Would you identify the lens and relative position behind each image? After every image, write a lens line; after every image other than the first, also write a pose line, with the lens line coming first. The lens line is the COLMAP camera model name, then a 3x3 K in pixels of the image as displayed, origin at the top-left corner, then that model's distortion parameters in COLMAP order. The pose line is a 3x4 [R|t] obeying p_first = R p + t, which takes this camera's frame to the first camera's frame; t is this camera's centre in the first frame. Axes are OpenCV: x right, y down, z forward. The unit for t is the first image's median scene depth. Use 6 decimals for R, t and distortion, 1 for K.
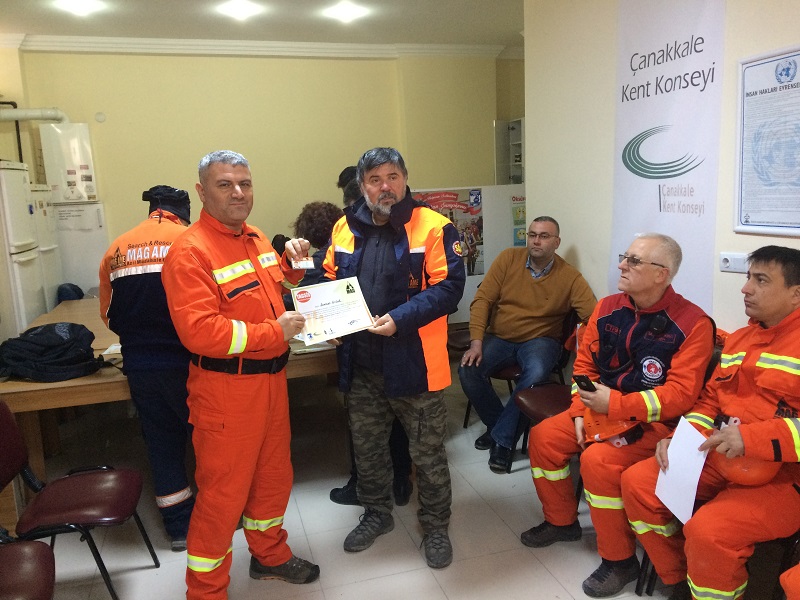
lens RADIAL K [[685.3, 0, 400.2], [0, 685.3, 303.6], [0, 0, 1]] dist [0.040833, -0.061144]
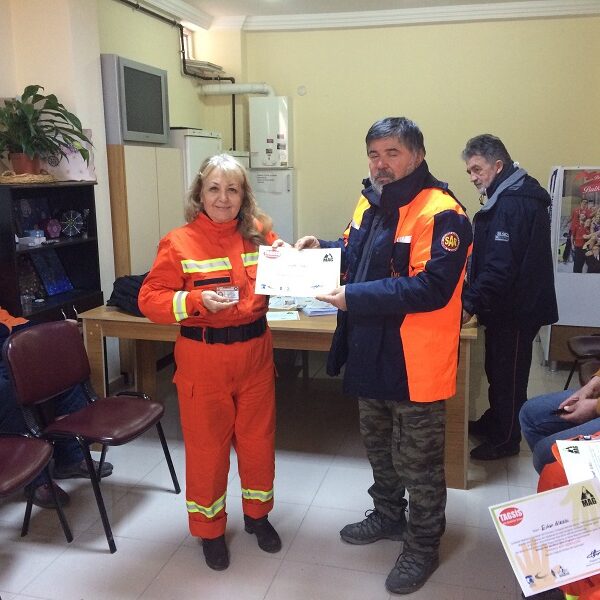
lens RADIAL K [[686.2, 0, 299.0], [0, 686.2, 301.0], [0, 0, 1]] dist [0.073689, 0.000000]
pose [[0.859204, 0.138484, -0.492534, 0.286016], [-0.120404, 0.990364, 0.068418, -0.025603], [0.497263, 0.000518, 0.867600, 0.087698]]
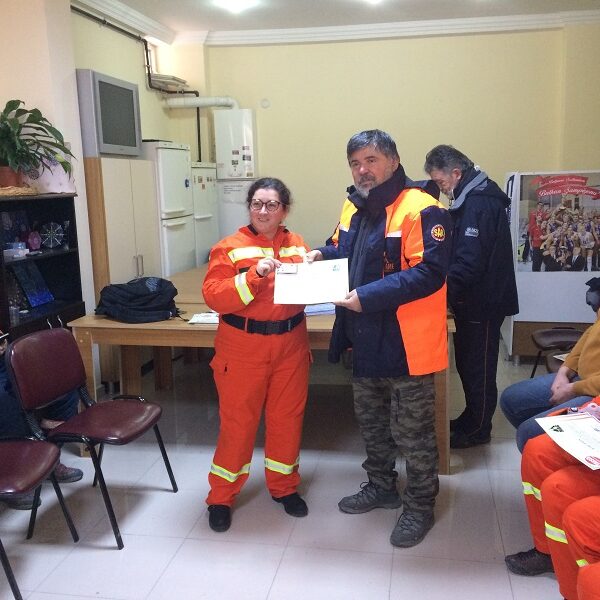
lens RADIAL K [[686.2, 0, 297.0], [0, 686.2, 305.2], [0, 0, 1]] dist [0.073689, 0.000000]
pose [[0.893717, 0.106672, -0.435764, 0.266052], [-0.094423, 0.994289, 0.049741, -0.006185], [0.438581, -0.003308, 0.898685, 0.018505]]
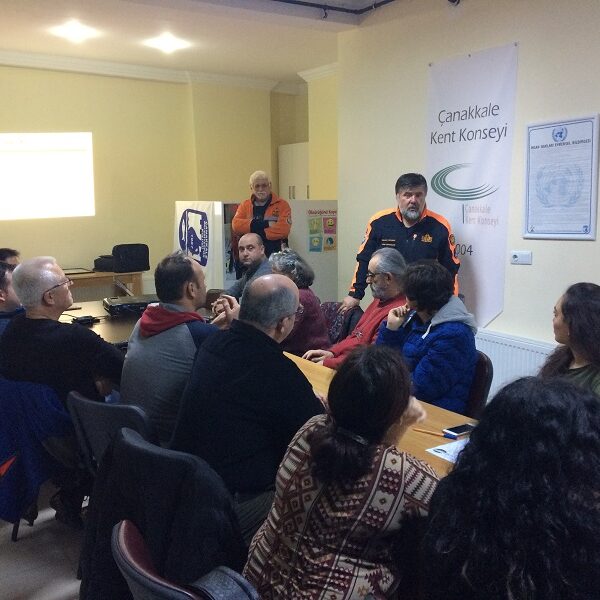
lens RADIAL K [[686.2, 0, 296.9], [0, 686.2, 300.4], [0, 0, 1]] dist [0.073689, 0.000000]
pose [[0.954243, -0.005040, 0.298989, -0.371301], [0.013312, 0.999583, -0.025636, 0.056035], [-0.298735, 0.028443, 0.953912, -0.245639]]
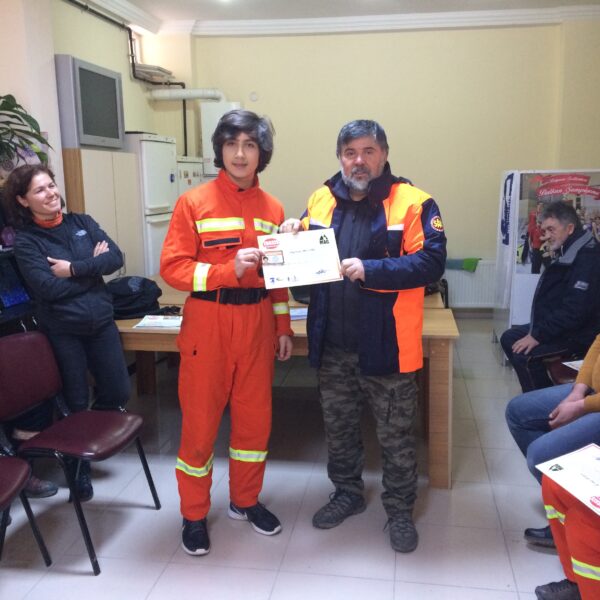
lens RADIAL K [[686.2, 0, 297.2], [0, 686.2, 303.5], [0, 0, 1]] dist [0.073689, 0.000000]
pose [[0.902816, 0.113464, -0.414788, 0.223208], [-0.103053, 0.993542, 0.047478, -0.008809], [0.417496, -0.000119, 0.908679, 0.075459]]
